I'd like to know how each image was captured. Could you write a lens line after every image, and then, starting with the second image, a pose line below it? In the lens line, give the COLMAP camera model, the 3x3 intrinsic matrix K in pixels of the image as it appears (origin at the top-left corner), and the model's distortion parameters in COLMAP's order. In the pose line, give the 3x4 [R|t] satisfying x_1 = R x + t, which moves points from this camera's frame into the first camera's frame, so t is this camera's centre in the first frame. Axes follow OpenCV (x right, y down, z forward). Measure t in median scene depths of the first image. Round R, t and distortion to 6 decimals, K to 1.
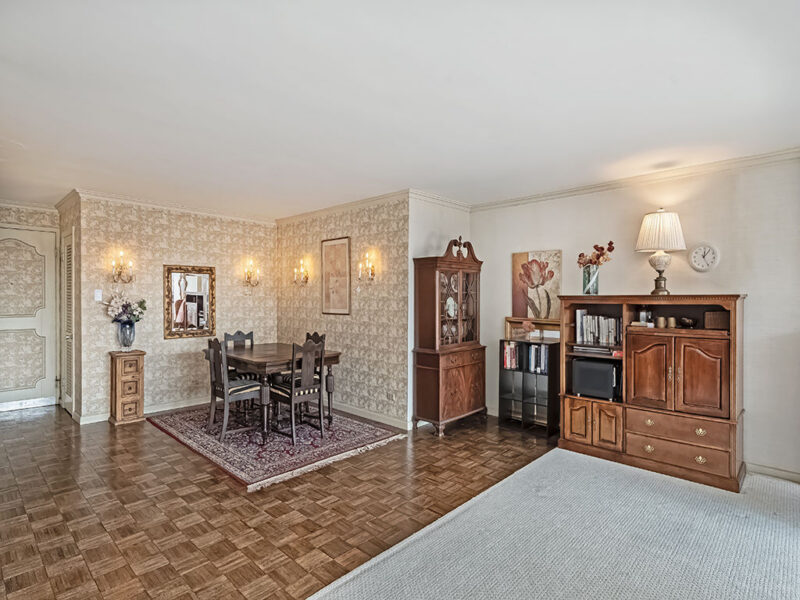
lens RADIAL K [[420.2, 0, 399.7], [0, 420.2, 305.0], [0, 0, 1]] dist [0.002761, 0.001051]
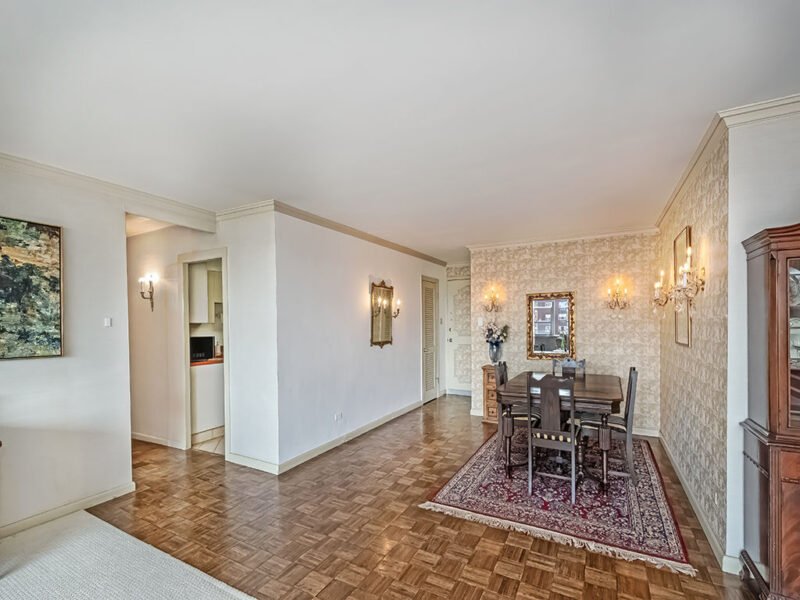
lens RADIAL K [[368.0, 0, 423.4], [0, 368.0, 331.7], [0, 0, 1]] dist [0.017403, -0.000772]
pose [[0.267090, 0.018914, -0.963486, 0.358316], [-0.000918, 0.999812, 0.019373, -0.013324], [0.963671, -0.004290, 0.267057, 0.497456]]
